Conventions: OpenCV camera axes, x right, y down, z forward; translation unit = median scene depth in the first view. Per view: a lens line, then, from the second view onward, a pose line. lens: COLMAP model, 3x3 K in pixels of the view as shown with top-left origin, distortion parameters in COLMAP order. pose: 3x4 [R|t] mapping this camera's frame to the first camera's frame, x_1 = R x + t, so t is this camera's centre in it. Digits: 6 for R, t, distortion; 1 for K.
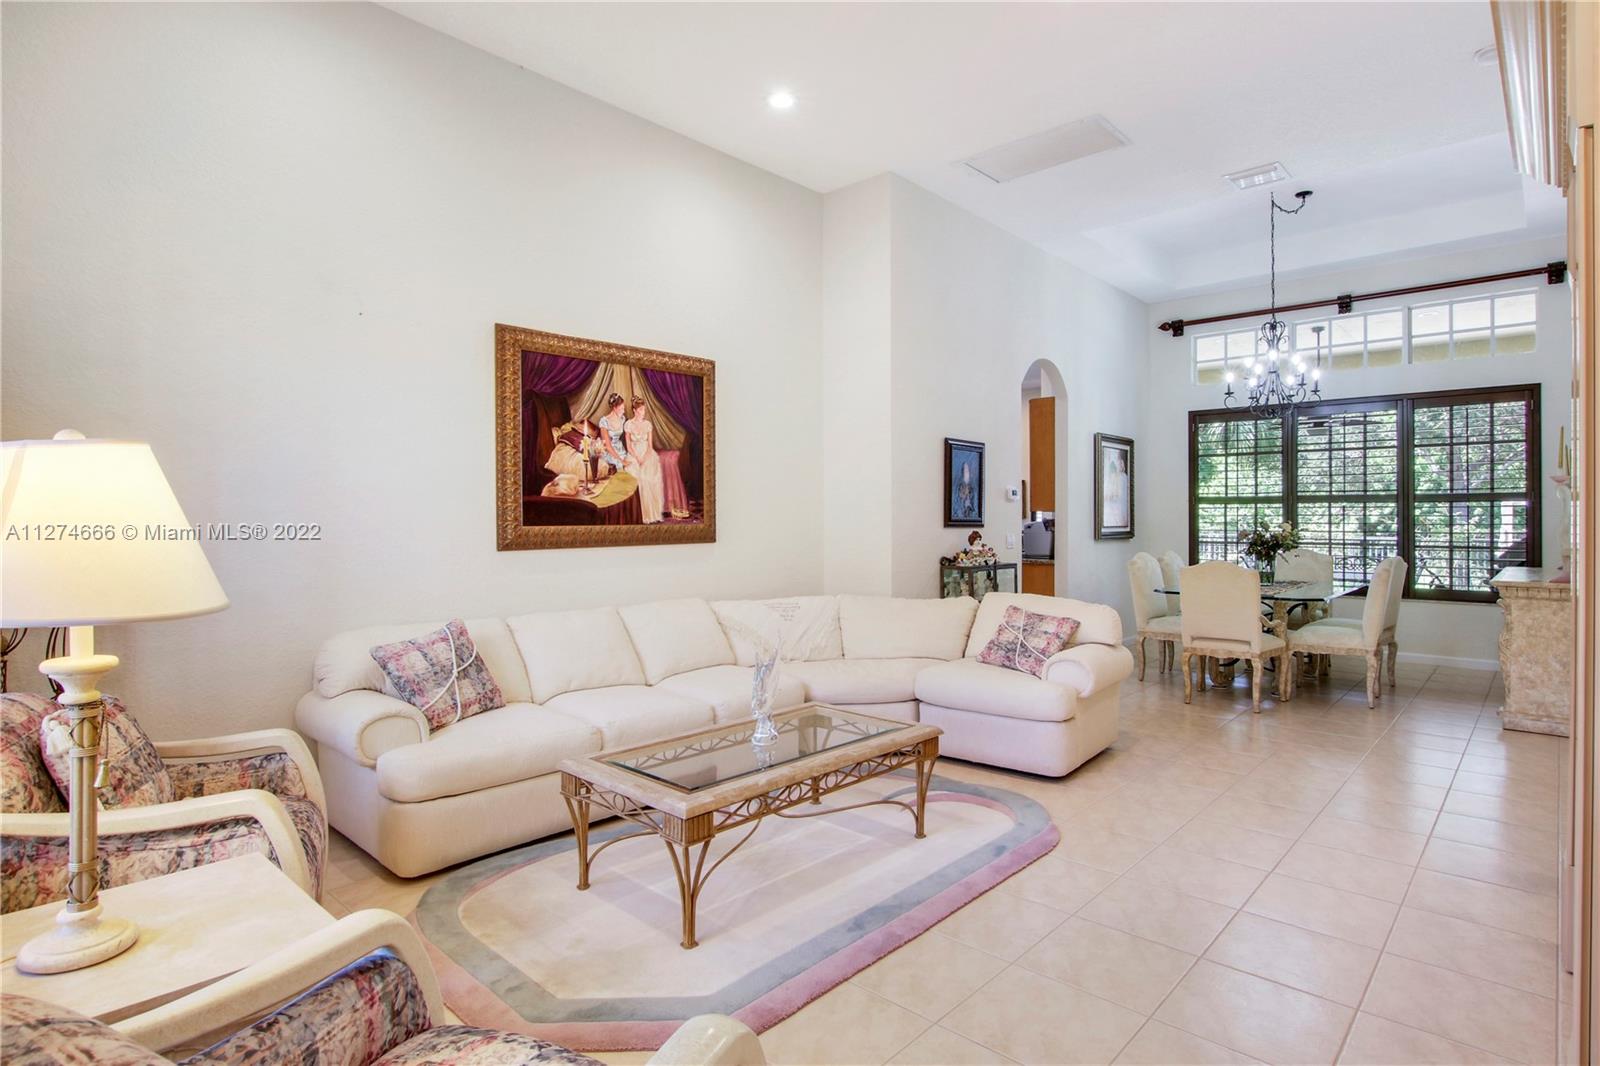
lens RADIAL K [[840.3, 0, 803.6], [0, 840.3, 527.8], [0, 0, 1]] dist [-0.041122, -0.000308]
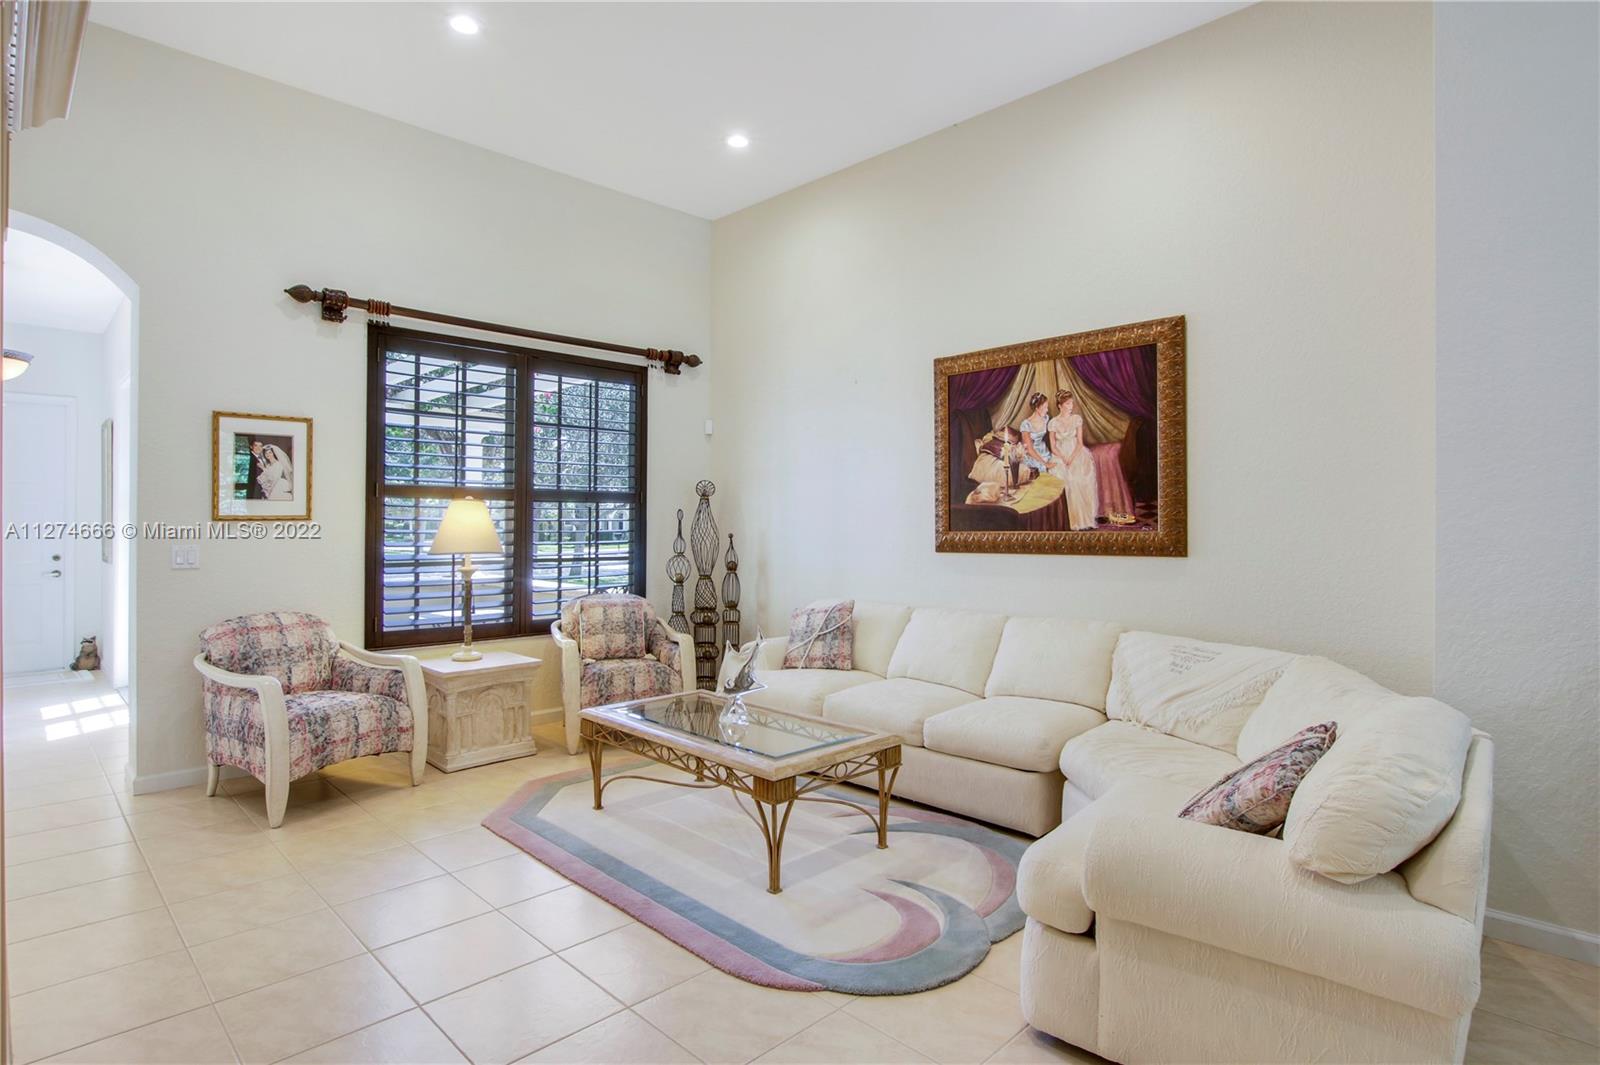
lens RADIAL K [[840.3, 0, 803.6], [0, 840.3, 527.3], [0, 0, 1]] dist [-0.041122, -0.000308]
pose [[-0.047597, 0.006783, -0.998844, 0.748273], [-0.010257, 0.999921, 0.007279, -0.012424], [0.998814, 0.010592, -0.047523, 0.793861]]
